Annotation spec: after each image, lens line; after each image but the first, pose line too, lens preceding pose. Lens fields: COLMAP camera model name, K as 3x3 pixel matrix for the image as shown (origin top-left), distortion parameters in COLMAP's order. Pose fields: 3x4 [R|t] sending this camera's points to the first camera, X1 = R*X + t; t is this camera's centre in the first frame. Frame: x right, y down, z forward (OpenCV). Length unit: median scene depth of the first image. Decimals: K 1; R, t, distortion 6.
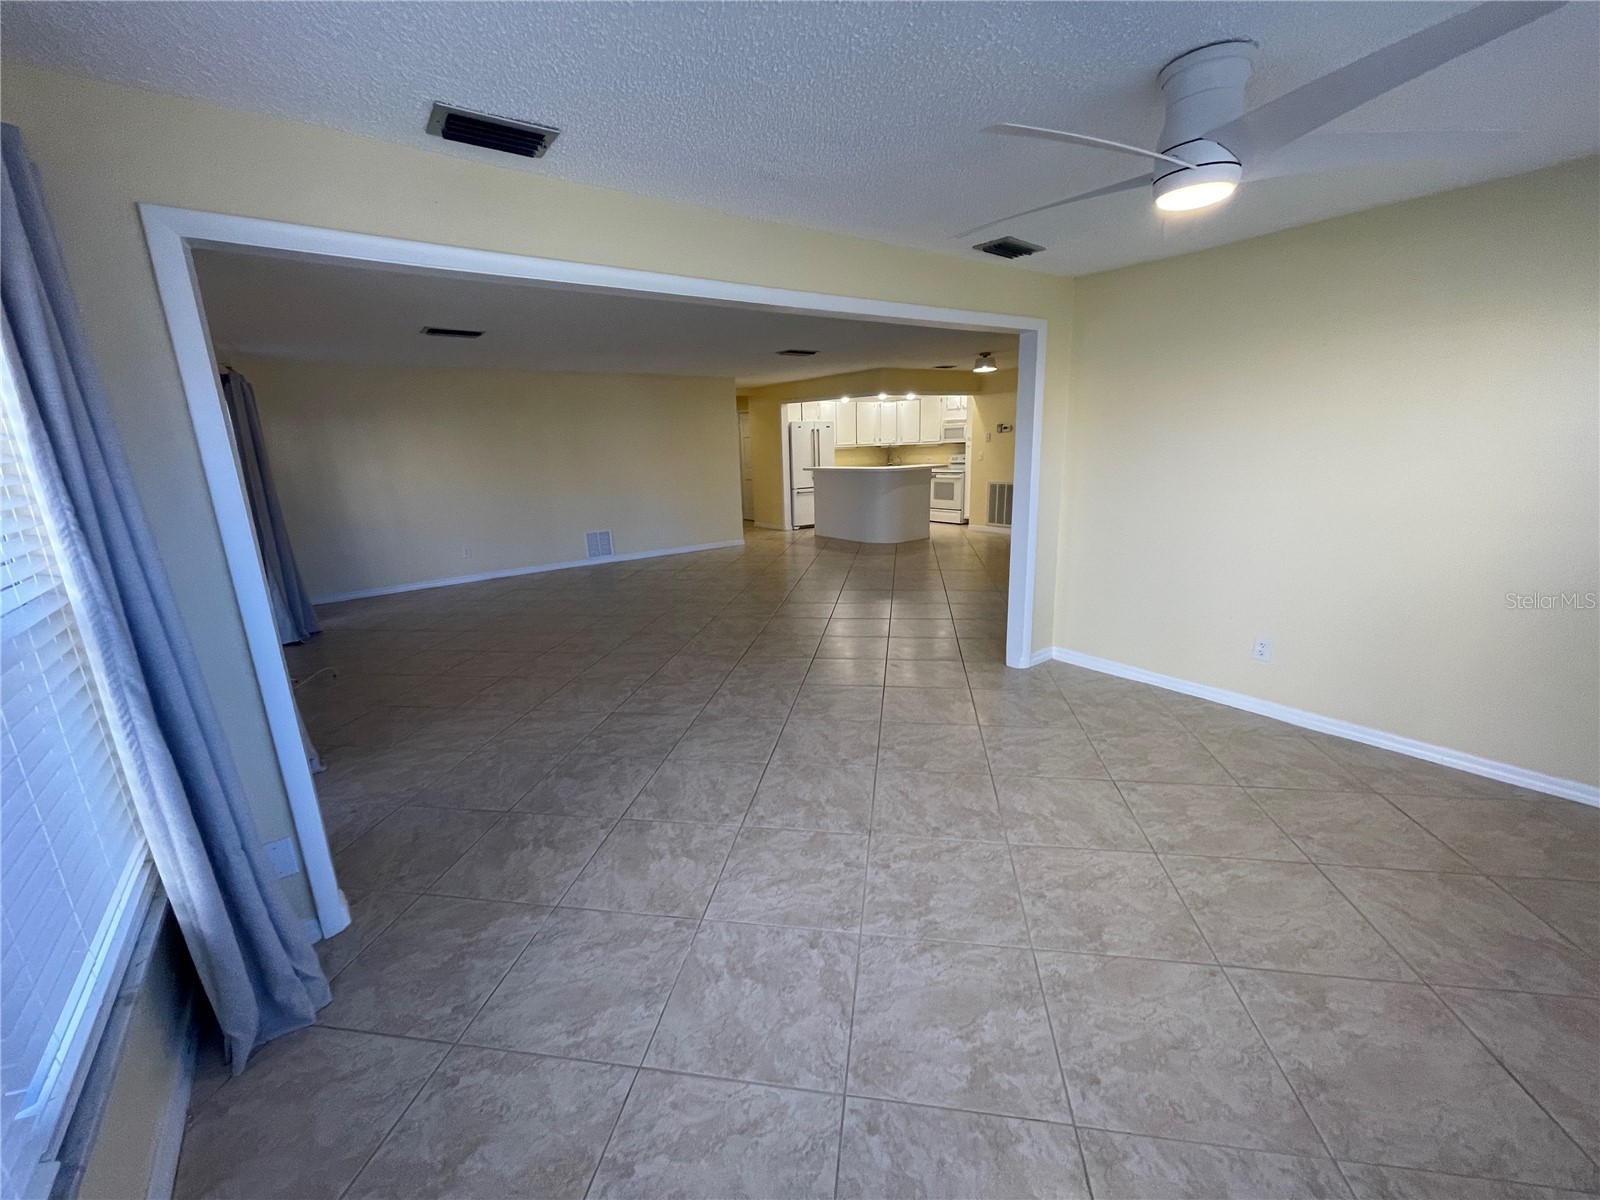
lens RADIAL K [[645.3, 0, 800.0], [0, 645.3, 600.0], [0, 0, 1]] dist [-0.001654, 0.000442]
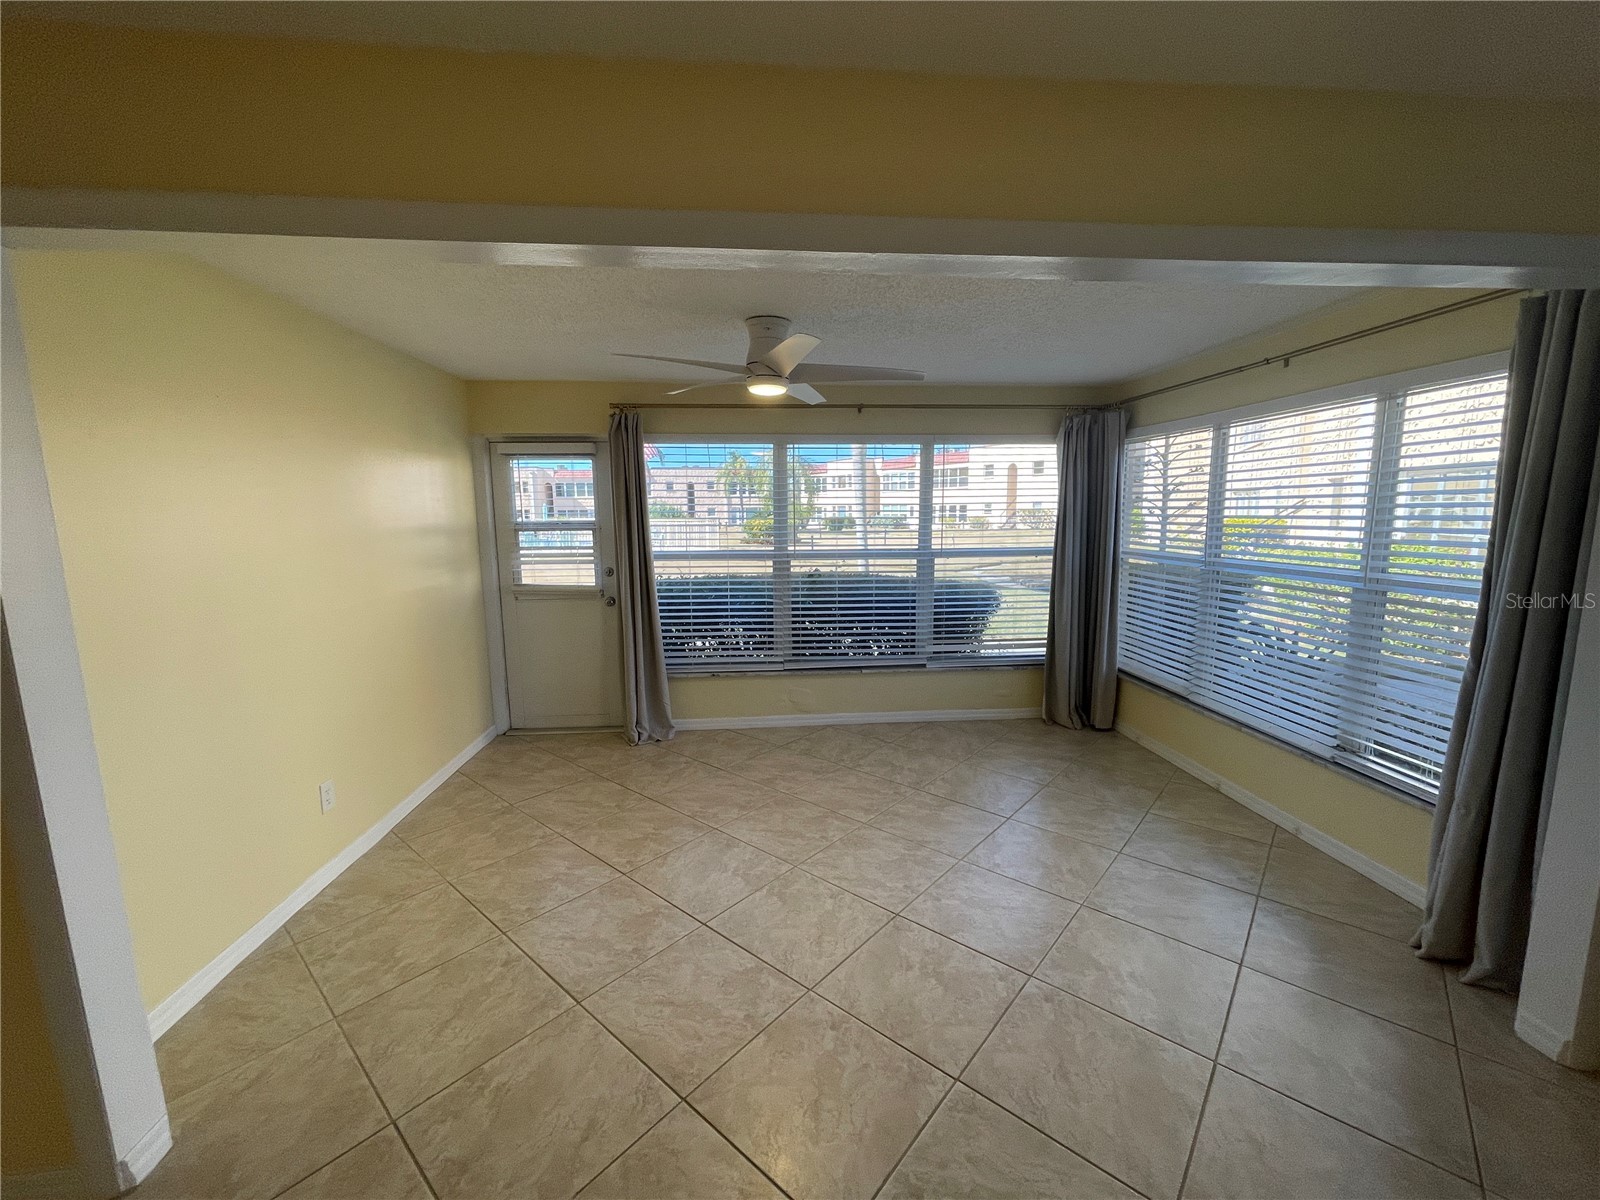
lens RADIAL K [[645.3, 0, 800.0], [0, 645.3, 600.0], [0, 0, 1]] dist [-0.001654, 0.000442]
pose [[-0.852027, -0.029509, 0.522665, -0.249889], [0.161785, 0.934692, 0.316507, -0.394297], [-0.497871, 0.354232, -0.791609, 1.589080]]
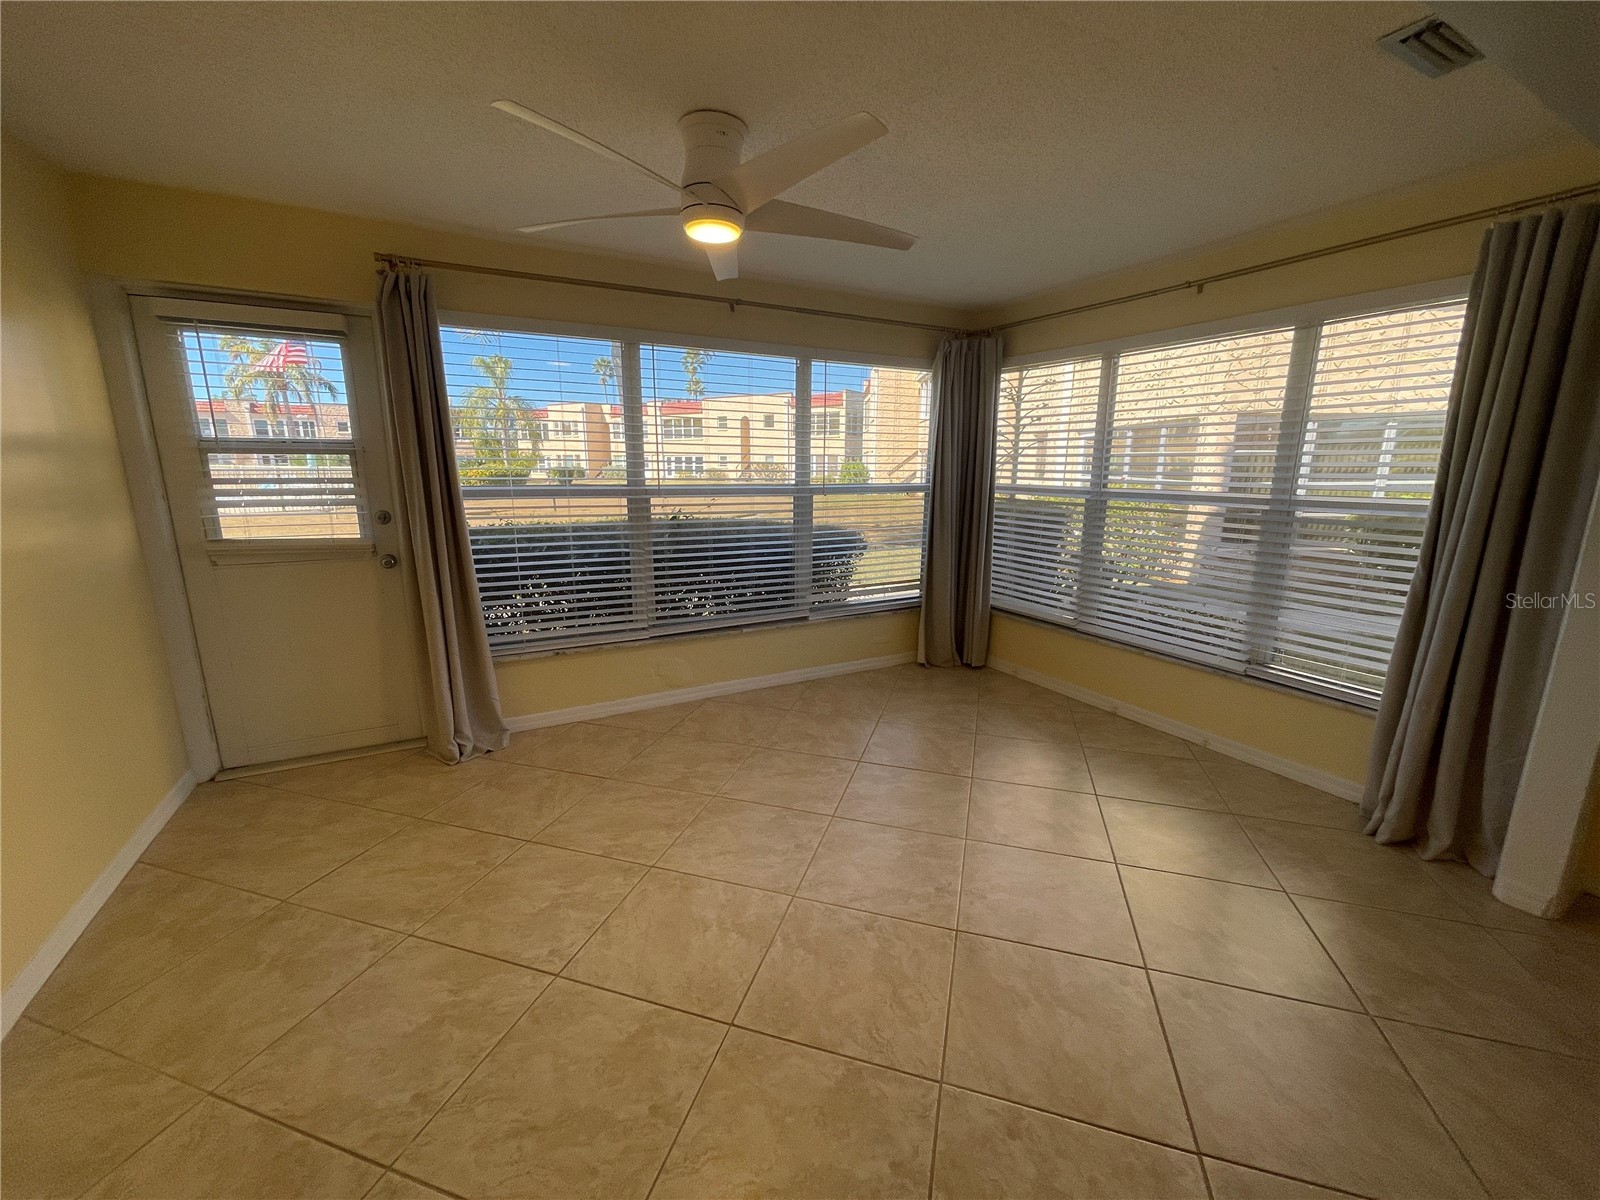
lens RADIAL K [[645.3, 0, 800.0], [0, 645.3, 600.0], [0, 0, 1]] dist [-0.001654, 0.000442]
pose [[-0.990364, 0.000947, 0.138487, 0.176950], [0.060617, 0.902063, 0.427326, -0.319114], [-0.124520, 0.431603, -0.893428, 1.461384]]
